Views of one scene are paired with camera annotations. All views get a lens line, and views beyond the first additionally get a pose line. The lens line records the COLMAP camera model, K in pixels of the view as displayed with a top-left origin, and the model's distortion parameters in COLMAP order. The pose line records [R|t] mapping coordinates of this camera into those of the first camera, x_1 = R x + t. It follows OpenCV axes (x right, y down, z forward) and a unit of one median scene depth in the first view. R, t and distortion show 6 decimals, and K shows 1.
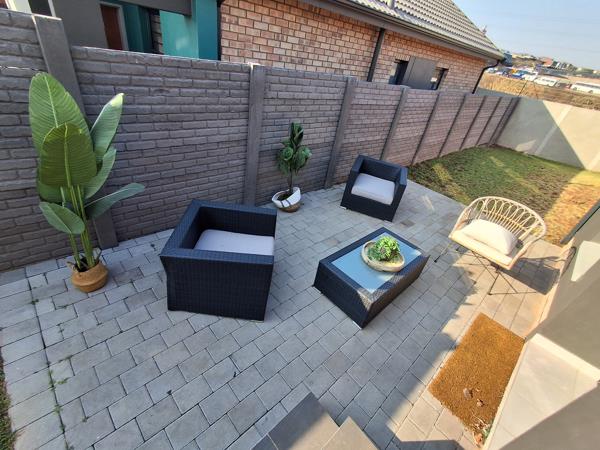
lens RADIAL K [[275.2, 0, 299.5], [0, 275.2, 225.9], [0, 0, 1]] dist [-0.002536, 0.001263]
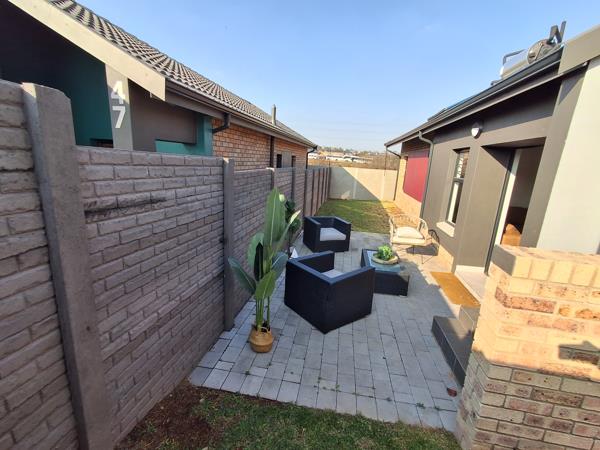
lens RADIAL K [[275.2, 0, 302.9], [0, 275.2, 223.7], [0, 0, 1]] dist [-0.002536, 0.001263]
pose [[0.789936, -0.246788, 0.561335, -0.755861], [0.397336, 0.903254, -0.162038, -0.004890], [-0.467039, 0.351038, 0.811571, -0.152250]]
